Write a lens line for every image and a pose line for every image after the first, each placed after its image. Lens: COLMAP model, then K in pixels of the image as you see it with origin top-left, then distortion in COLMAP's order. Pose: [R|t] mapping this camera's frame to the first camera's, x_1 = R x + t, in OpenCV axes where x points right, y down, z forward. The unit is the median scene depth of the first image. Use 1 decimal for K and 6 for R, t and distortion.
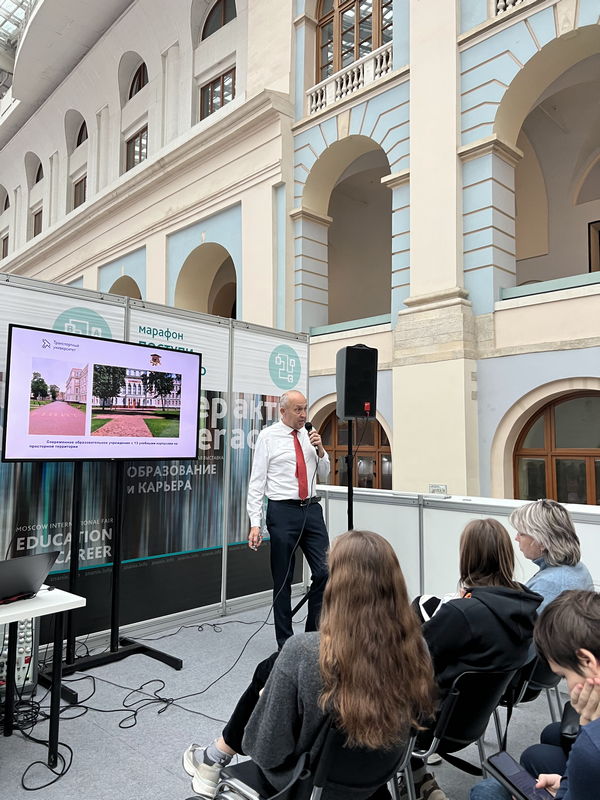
lens RADIAL K [[598.2, 0, 300.0], [0, 598.2, 400.0], [0, 0, 1]] dist [0.062990, -0.073437]
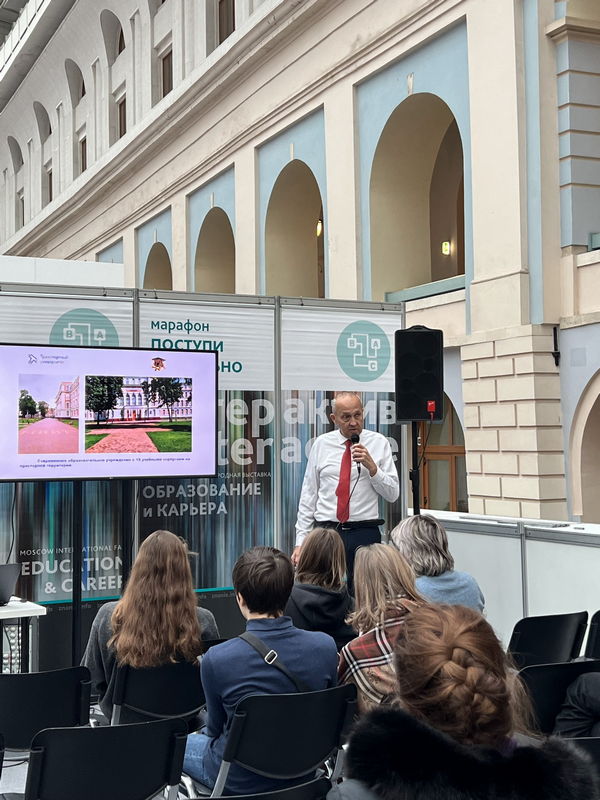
lens RADIAL K [[1150.8, 0, 300.0], [0, 1150.8, 400.0], [0, 0, 1]] dist [0.125974, -0.050019]
pose [[0.947740, -0.031660, -0.317468, 0.471647], [0.042977, 0.998664, 0.028707, -0.052347], [0.316135, -0.040851, 0.947834, -0.511374]]
